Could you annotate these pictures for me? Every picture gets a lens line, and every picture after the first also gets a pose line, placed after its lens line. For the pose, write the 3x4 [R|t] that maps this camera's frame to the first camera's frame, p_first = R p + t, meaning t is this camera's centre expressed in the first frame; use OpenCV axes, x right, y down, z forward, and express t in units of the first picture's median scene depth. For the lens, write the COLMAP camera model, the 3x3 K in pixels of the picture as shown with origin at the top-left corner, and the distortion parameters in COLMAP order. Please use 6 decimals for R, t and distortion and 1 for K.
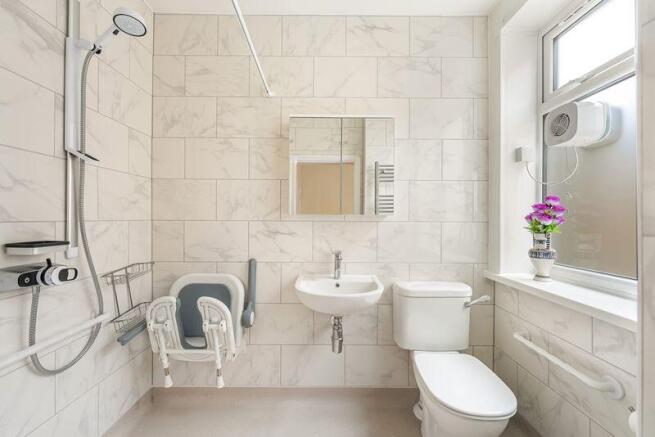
lens RADIAL K [[267.2, 0, 321.2], [0, 267.2, 217.3], [0, 0, 1]] dist [0.002737, 0.000396]
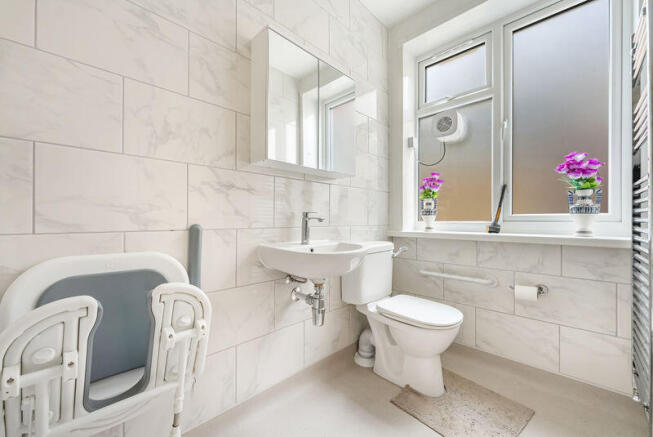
lens RADIAL K [[266.4, 0, 322.9], [0, 266.4, 218.4], [0, 0, 1]] dist [0.002737, 0.000396]
pose [[0.698055, 0.000828, 0.716043, -0.496139], [-0.001340, 0.999999, 0.000150, 0.140624], [-0.716043, -0.001064, 0.698056, 0.345092]]
